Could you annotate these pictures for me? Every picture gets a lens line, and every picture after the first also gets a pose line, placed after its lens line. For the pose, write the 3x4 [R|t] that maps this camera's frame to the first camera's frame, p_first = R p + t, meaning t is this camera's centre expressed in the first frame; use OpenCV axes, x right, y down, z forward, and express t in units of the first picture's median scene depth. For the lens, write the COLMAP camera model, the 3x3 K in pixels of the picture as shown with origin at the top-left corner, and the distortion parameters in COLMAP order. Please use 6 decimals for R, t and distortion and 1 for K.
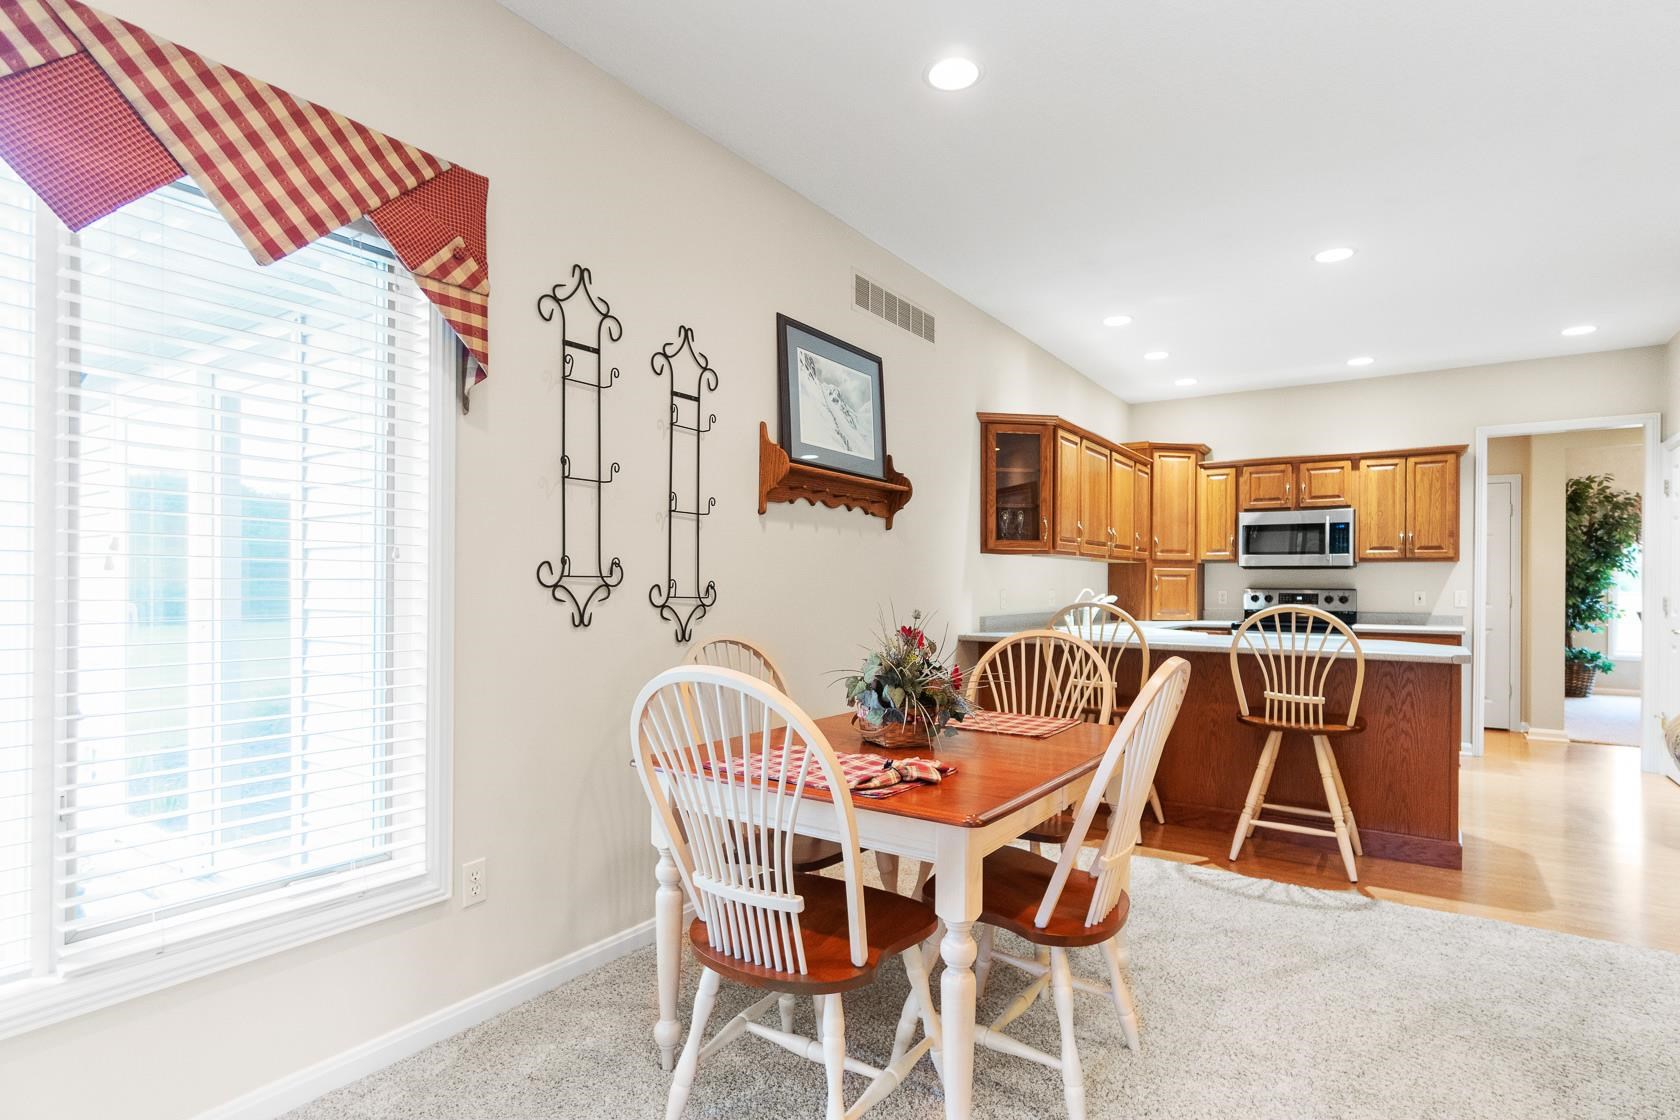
lens RADIAL K [[856.4, 0, 840.6], [0, 856.4, 581.7], [0, 0, 1]] dist [-0.002331, 0.000471]
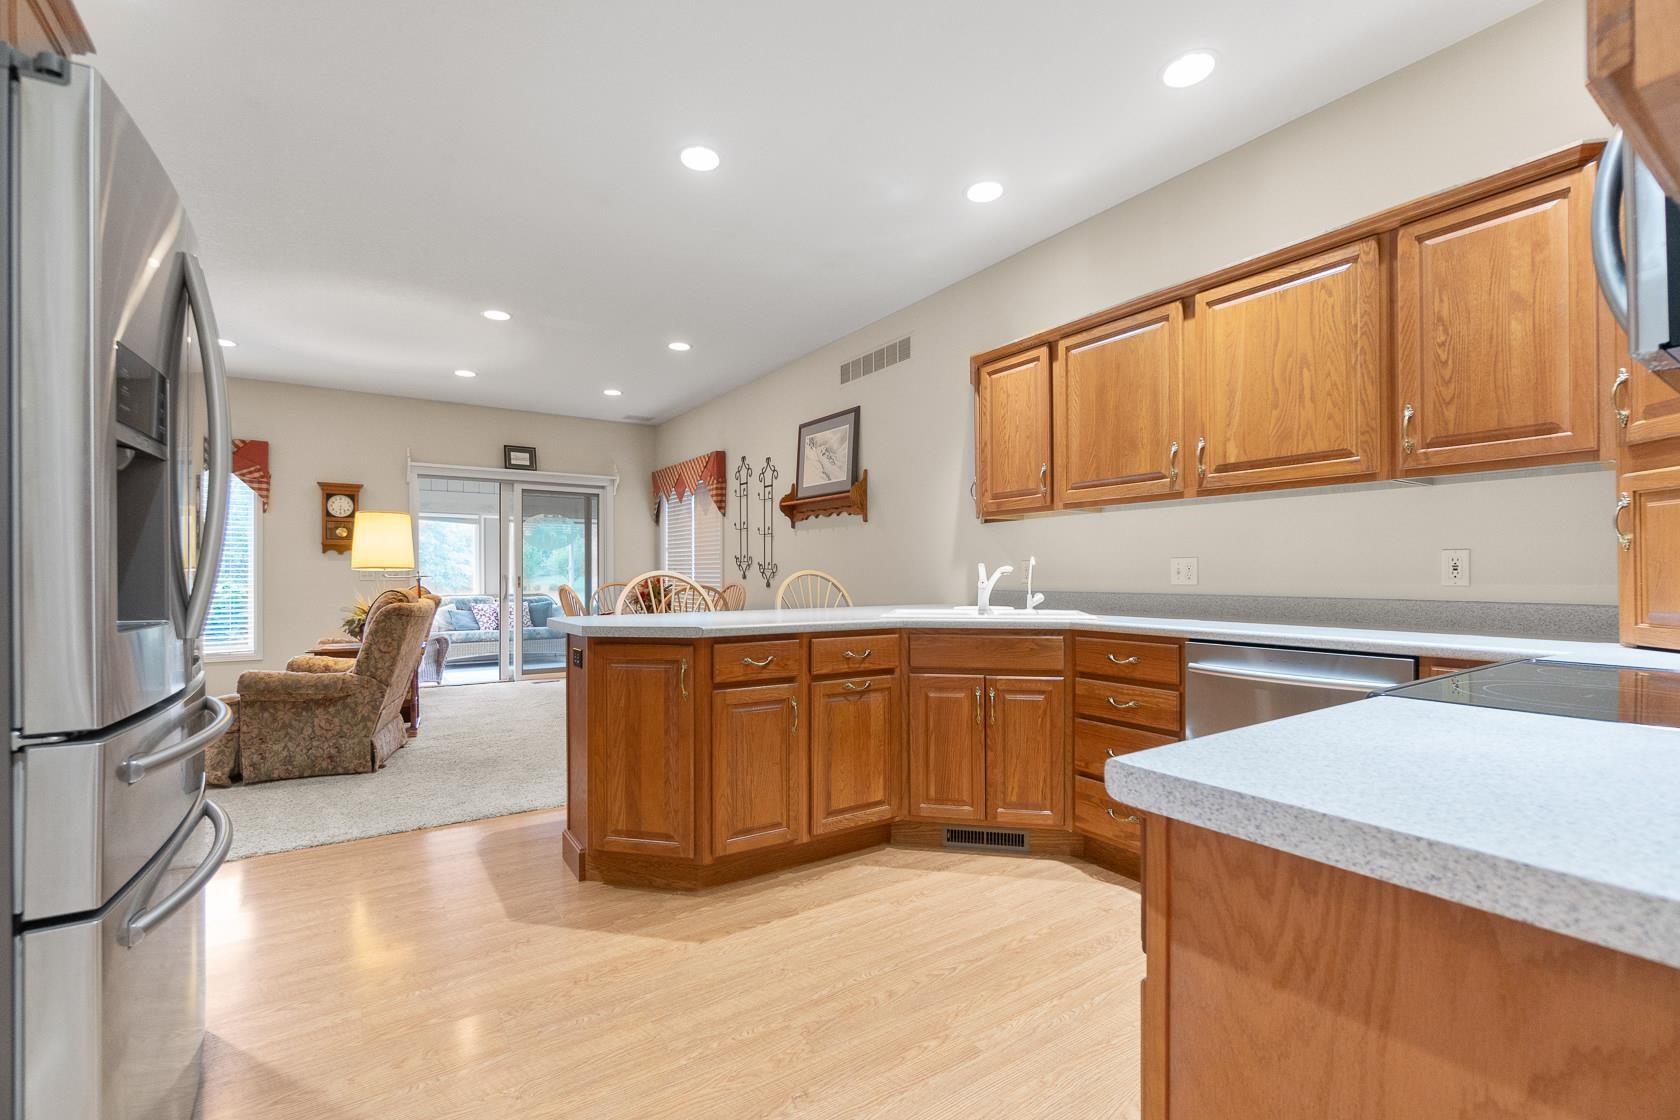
lens RADIAL K [[729.1, 0, 815.7], [0, 729.1, 573.5], [0, 0, 1]] dist [-0.005426, 0.000482]
pose [[-0.391816, -0.005696, -0.920026, 0.801551], [0.003778, 0.999962, -0.007800, 0.022938], [0.920036, -0.006532, -0.391780, 0.930667]]
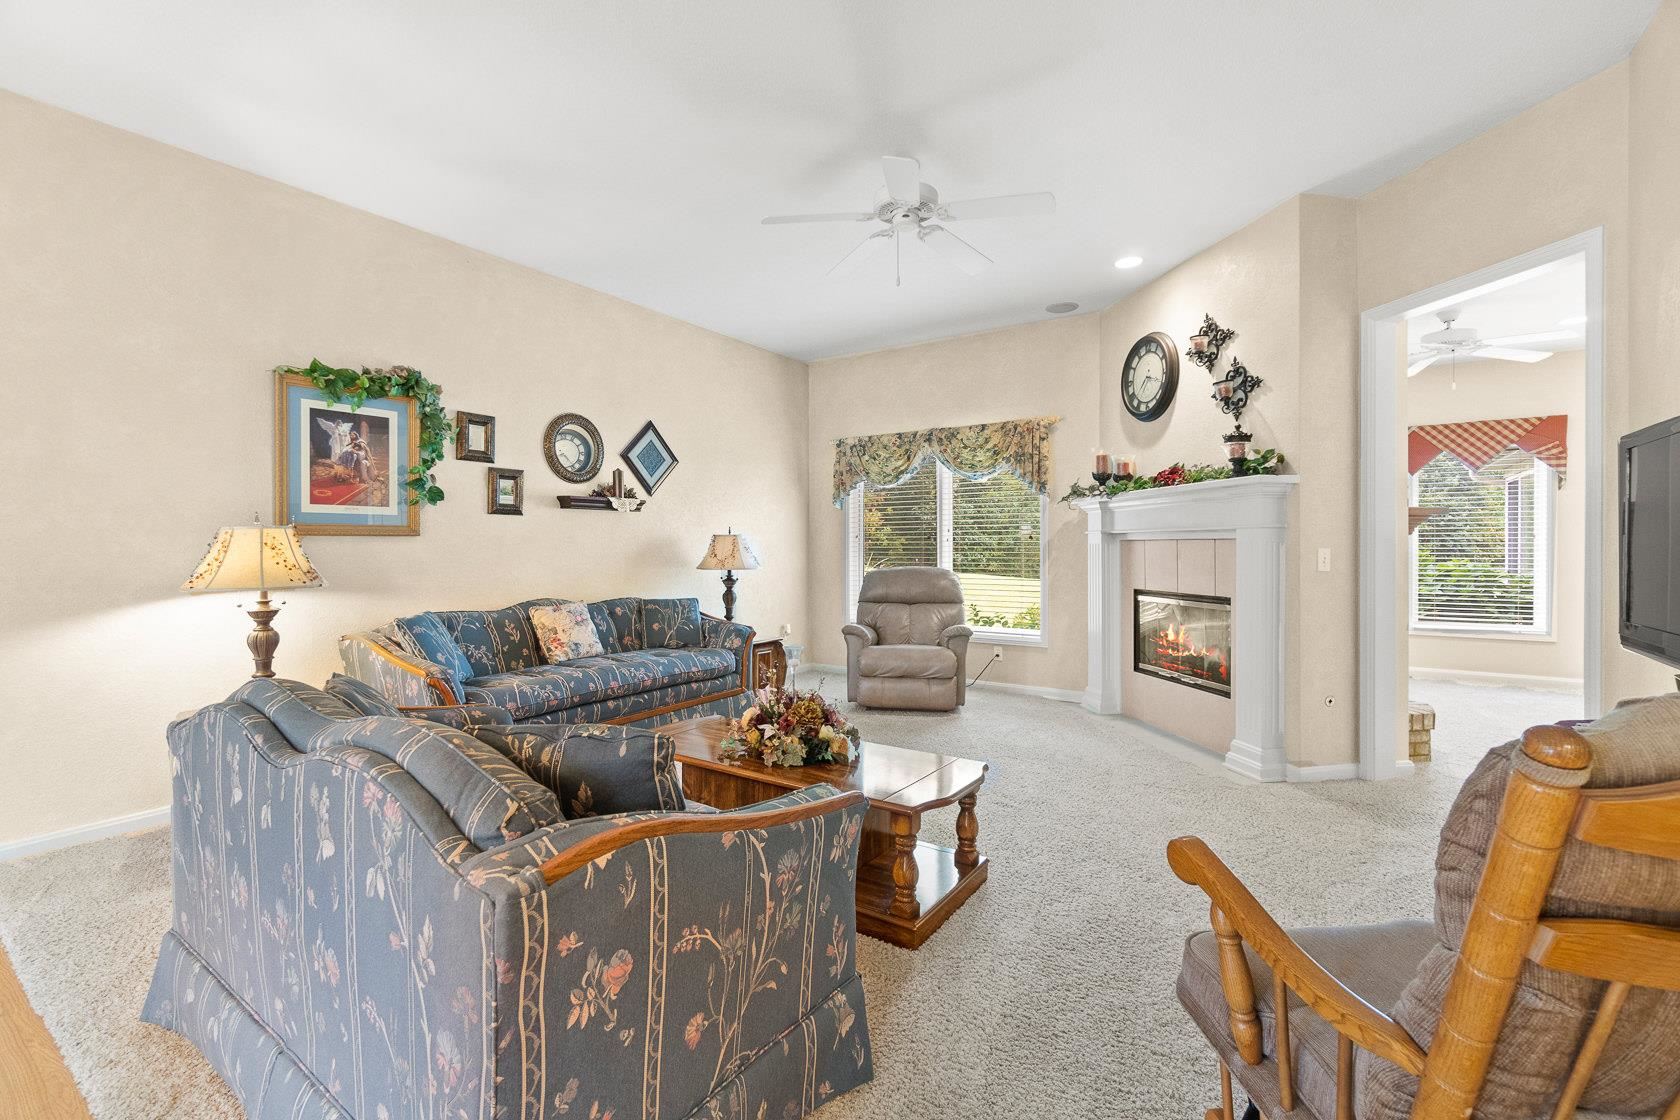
lens RADIAL K [[729.1, 0, 832.6], [0, 729.1, 549.5], [0, 0, 1]] dist [-0.005426, 0.000482]
pose [[-0.999878, -0.004092, 0.015102, 1.140889], [-0.004061, 0.999990, 0.002105, 0.009367], [-0.015110, 0.002044, -0.999884, 0.811746]]
